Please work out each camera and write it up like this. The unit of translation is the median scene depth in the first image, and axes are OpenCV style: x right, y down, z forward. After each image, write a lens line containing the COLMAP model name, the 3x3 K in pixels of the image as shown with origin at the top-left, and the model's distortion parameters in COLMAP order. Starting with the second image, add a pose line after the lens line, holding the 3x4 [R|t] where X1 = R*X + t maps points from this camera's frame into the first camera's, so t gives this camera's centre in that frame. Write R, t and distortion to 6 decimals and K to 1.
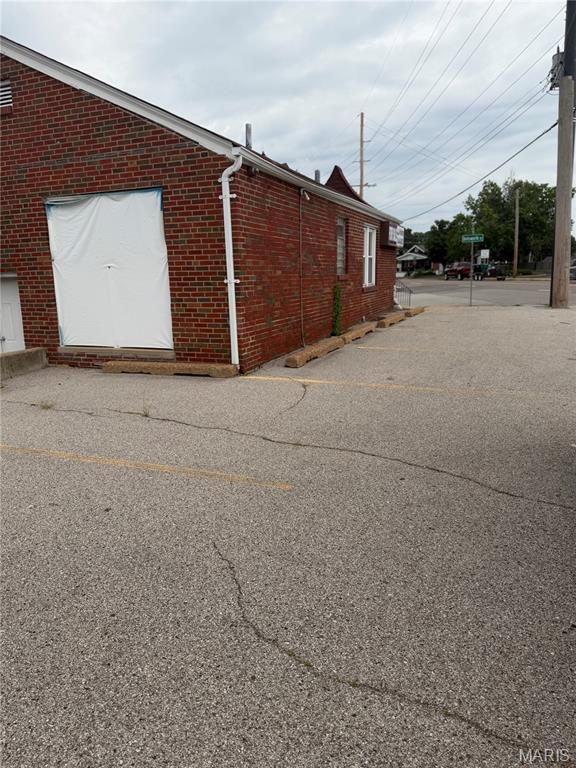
lens RADIAL K [[570.4, 0, 288.0], [0, 570.4, 384.0], [0, 0, 1]] dist [0.043715, -0.064909]
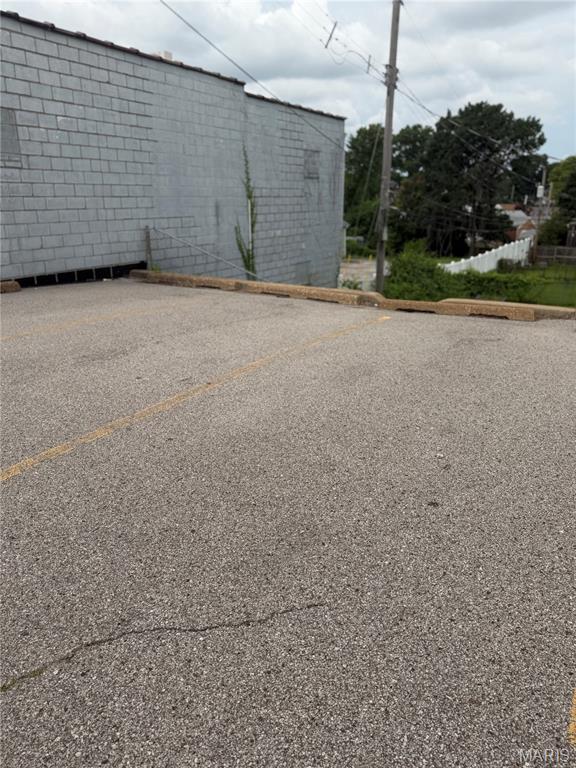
lens RADIAL K [[570.4, 0, 288.0], [0, 570.4, 384.0], [0, 0, 1]] dist [0.043715, -0.064909]
pose [[-0.204419, 0.327101, -0.922615, 0.436193], [-0.190043, 0.911323, 0.365204, -0.189065], [0.960259, 0.249991, -0.124129, 1.129883]]
